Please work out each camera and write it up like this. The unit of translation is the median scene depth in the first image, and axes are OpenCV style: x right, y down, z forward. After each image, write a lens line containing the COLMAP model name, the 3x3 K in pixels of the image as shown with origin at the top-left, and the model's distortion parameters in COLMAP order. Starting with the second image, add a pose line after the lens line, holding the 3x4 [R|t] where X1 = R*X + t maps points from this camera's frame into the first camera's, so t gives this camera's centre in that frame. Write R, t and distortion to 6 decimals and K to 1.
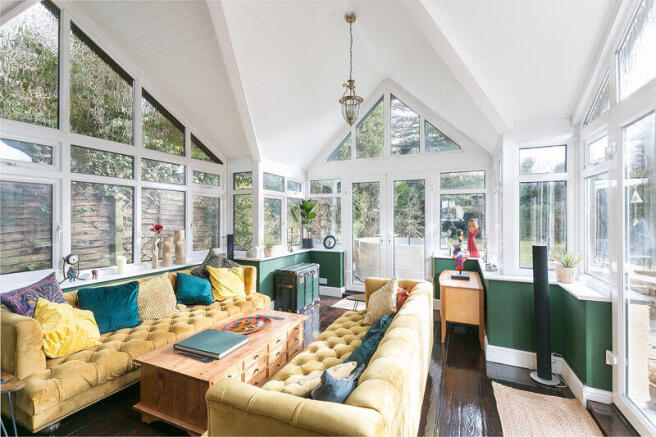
lens RADIAL K [[295.5, 0, 329.5], [0, 295.5, 216.2], [0, 0, 1]] dist [-0.029157, -0.001853]
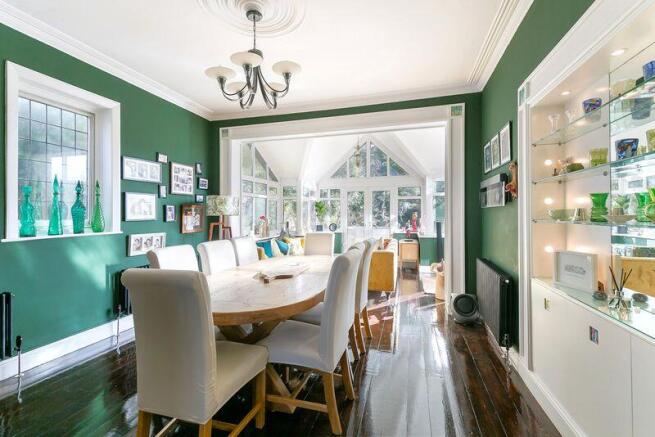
lens RADIAL K [[295.1, 0, 327.0], [0, 295.1, 214.5], [0, 0, 1]] dist [-0.029157, -0.001853]
pose [[0.988375, -0.011873, 0.151570, -0.340153], [0.010249, 0.999881, 0.011493, -0.002770], [-0.151689, -0.009806, 0.988380, -0.755281]]
